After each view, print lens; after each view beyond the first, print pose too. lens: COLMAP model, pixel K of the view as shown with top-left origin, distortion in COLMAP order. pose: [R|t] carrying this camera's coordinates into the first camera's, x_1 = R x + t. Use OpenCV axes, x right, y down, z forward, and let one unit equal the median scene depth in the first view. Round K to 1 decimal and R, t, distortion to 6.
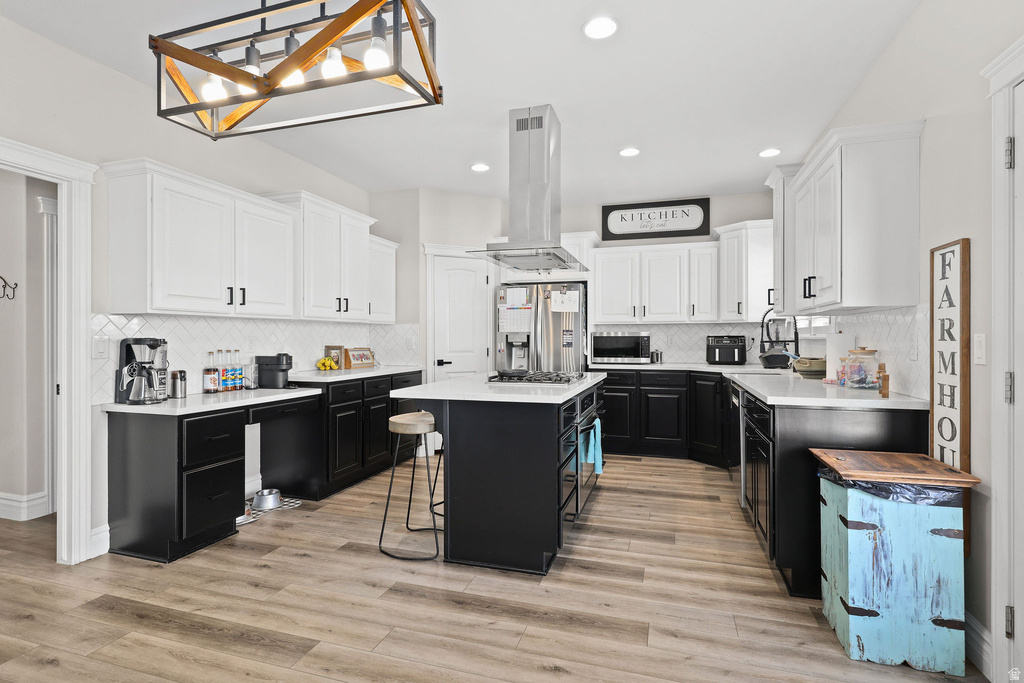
lens RADIAL K [[505.0, 0, 514.4], [0, 505.0, 338.9], [0, 0, 1]] dist [-0.002473, 0.001517]
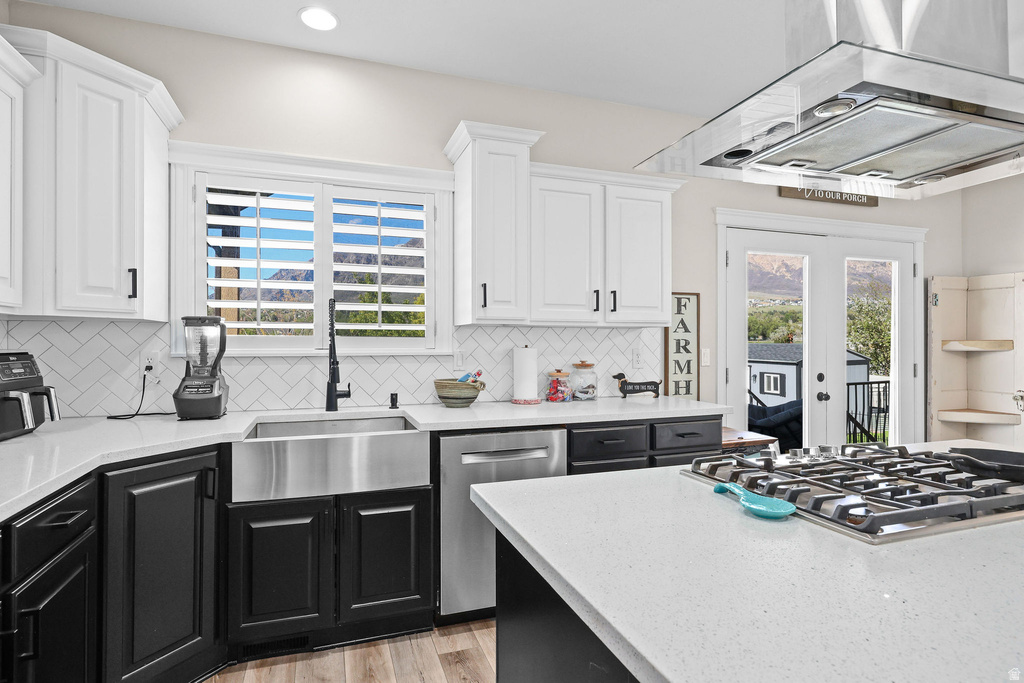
lens RADIAL K [[534.3, 0, 511.8], [0, 534.3, 340.6], [0, 0, 1]] dist [0.000613, 0.000116]
pose [[-0.593931, 0.000772, 0.804515, -0.129768], [0.001747, 0.999998, 0.000331, -0.027187], [-0.804514, 0.001602, -0.593932, 1.759093]]
